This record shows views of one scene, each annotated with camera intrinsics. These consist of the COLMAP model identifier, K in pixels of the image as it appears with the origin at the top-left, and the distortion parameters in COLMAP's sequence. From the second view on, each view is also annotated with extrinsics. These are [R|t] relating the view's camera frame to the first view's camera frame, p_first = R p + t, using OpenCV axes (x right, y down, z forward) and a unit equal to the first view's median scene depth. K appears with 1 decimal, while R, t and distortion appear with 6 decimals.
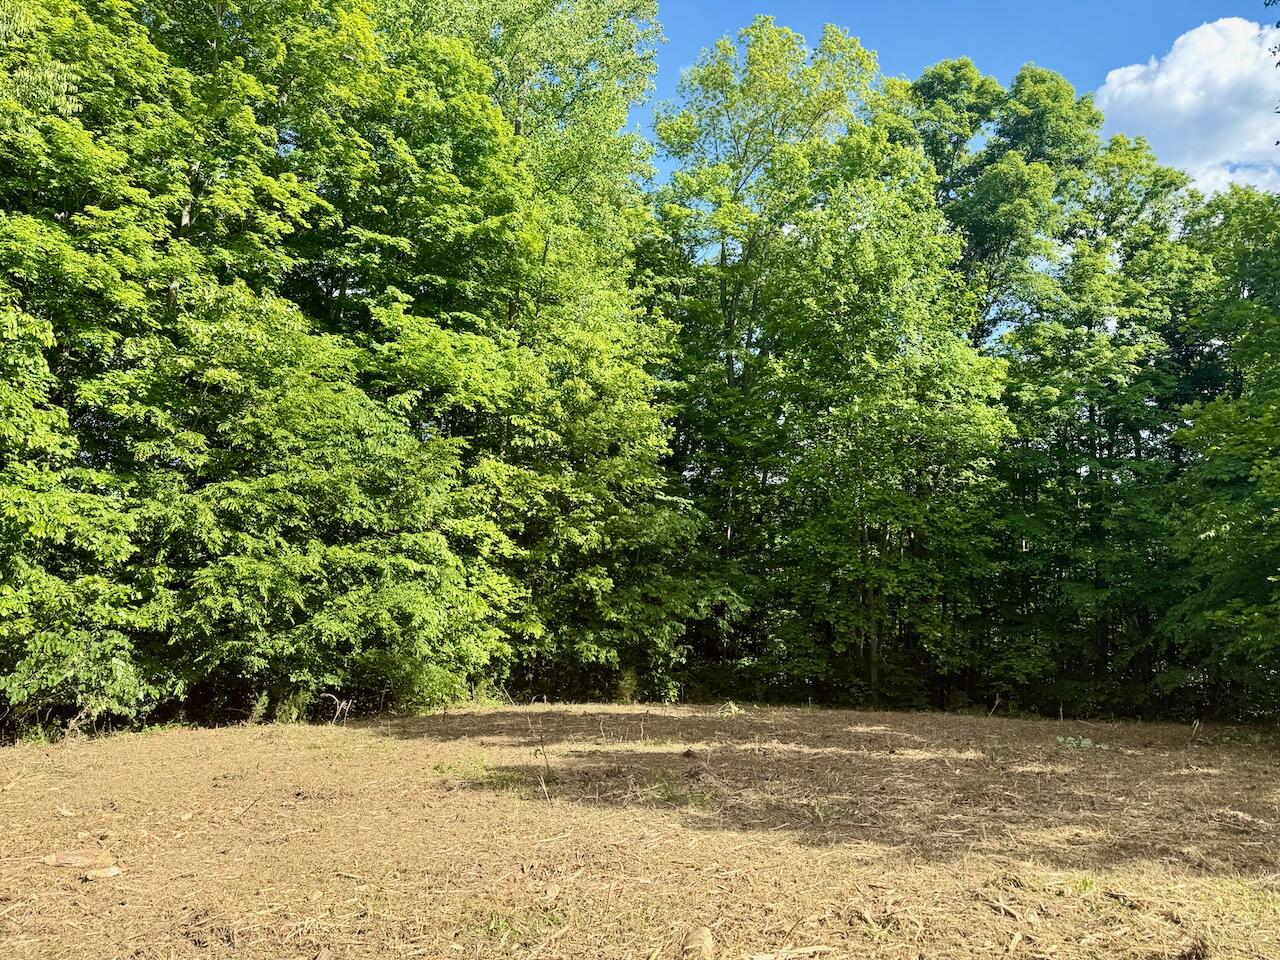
lens RADIAL K [[909.2, 0, 639.7], [0, 909.2, 490.3], [0, 0, 1]] dist [0.033656, -0.036331]
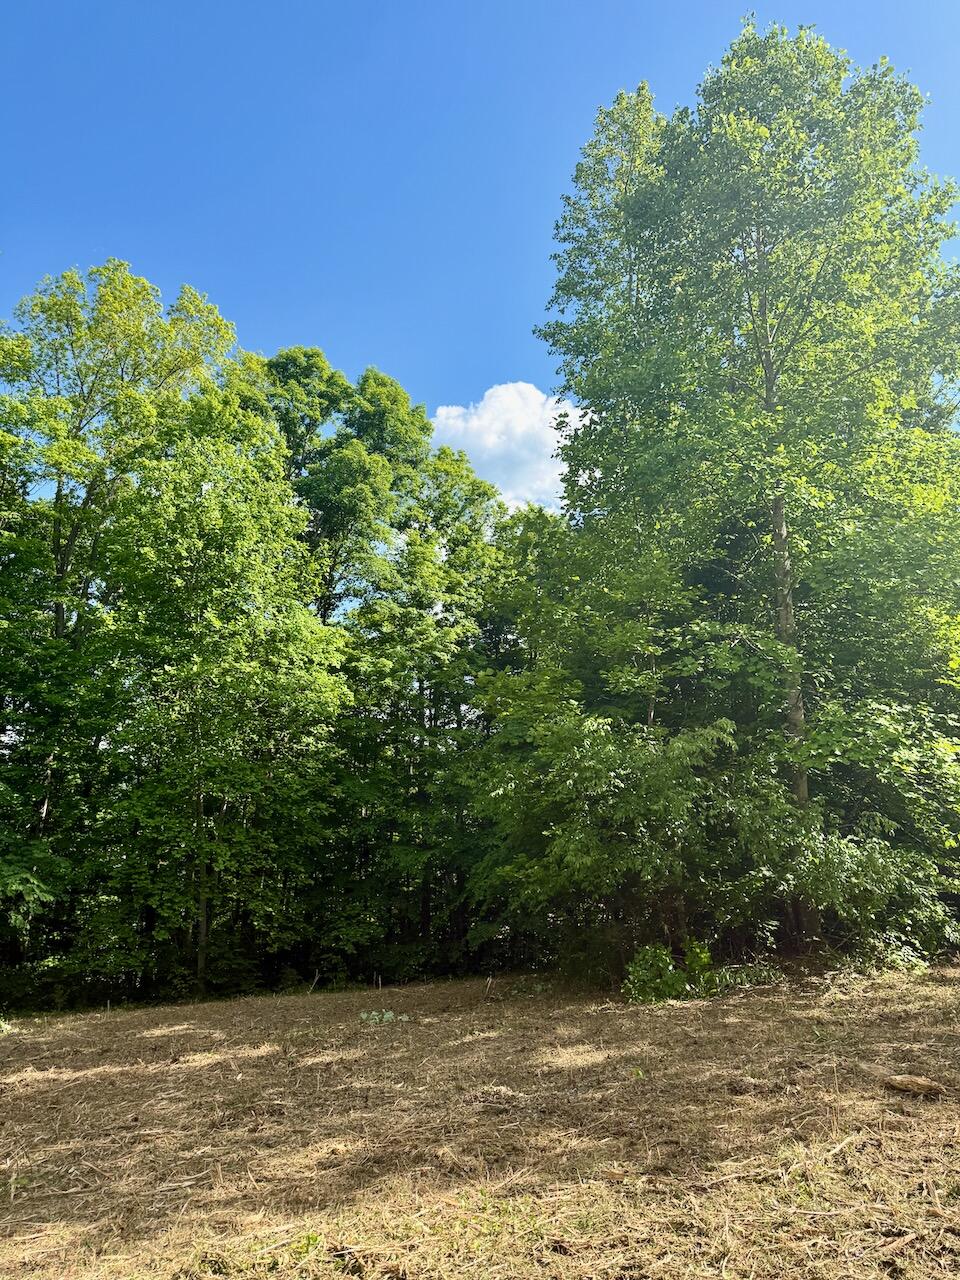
lens RADIAL K [[902.5, 0, 480.0], [0, 902.5, 640.0], [0, 0, 1]] dist [0.105161, -0.102094]
pose [[0.870718, 0.070917, 0.486642, 0.029381], [-0.005944, 0.990993, -0.133779, 0.005111], [-0.491746, 0.113592, 0.863297, 0.030099]]
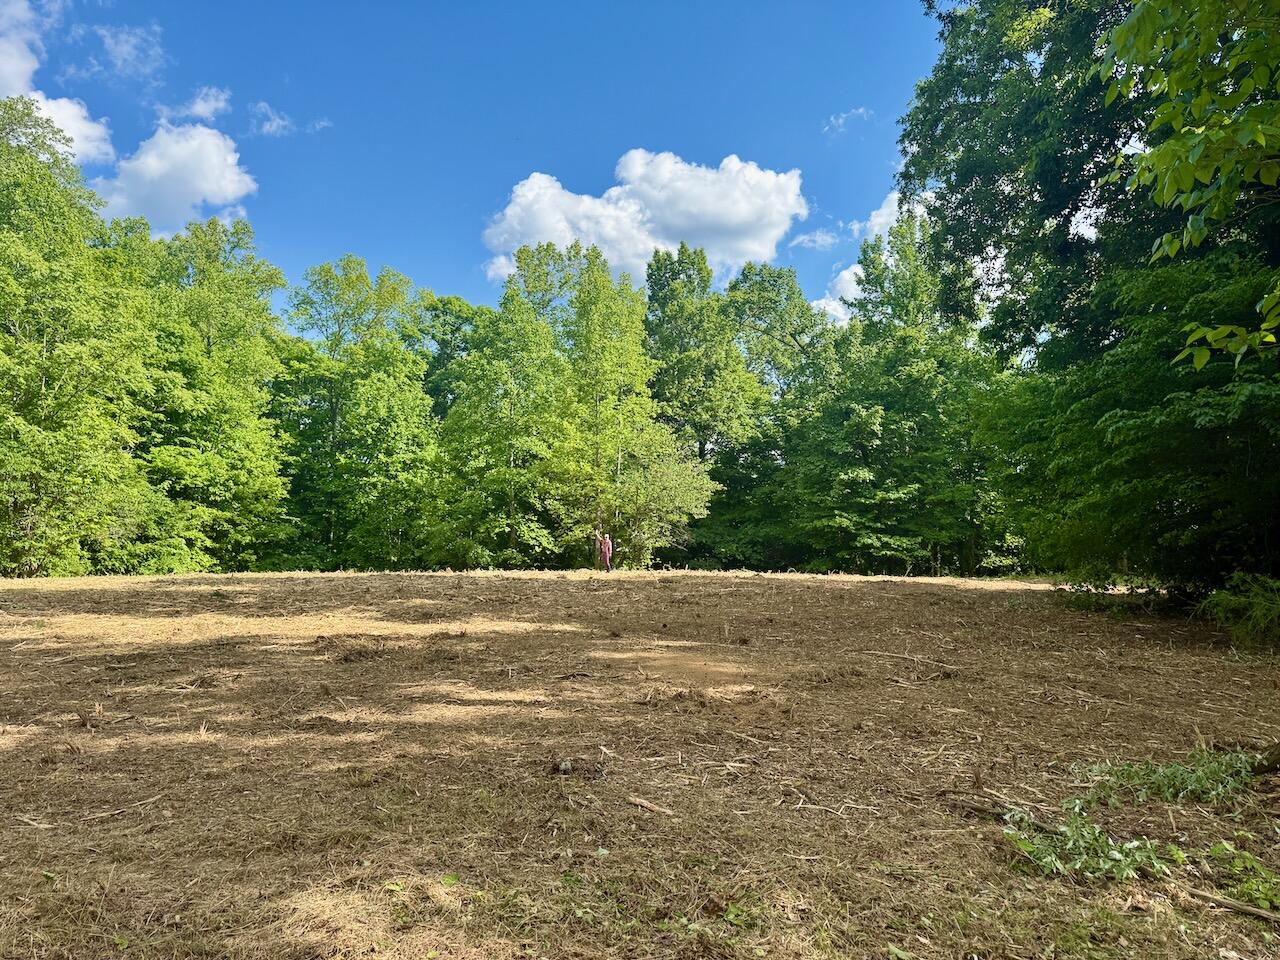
lens RADIAL K [[888.8, 0, 641.1], [0, 888.8, 501.4], [0, 0, 1]] dist [0.001284, -0.036408]
pose [[0.938582, 0.003051, 0.345044, 0.078349], [-0.012831, 0.999578, 0.026065, -0.080547], [-0.344818, -0.028891, 0.938225, -1.045606]]
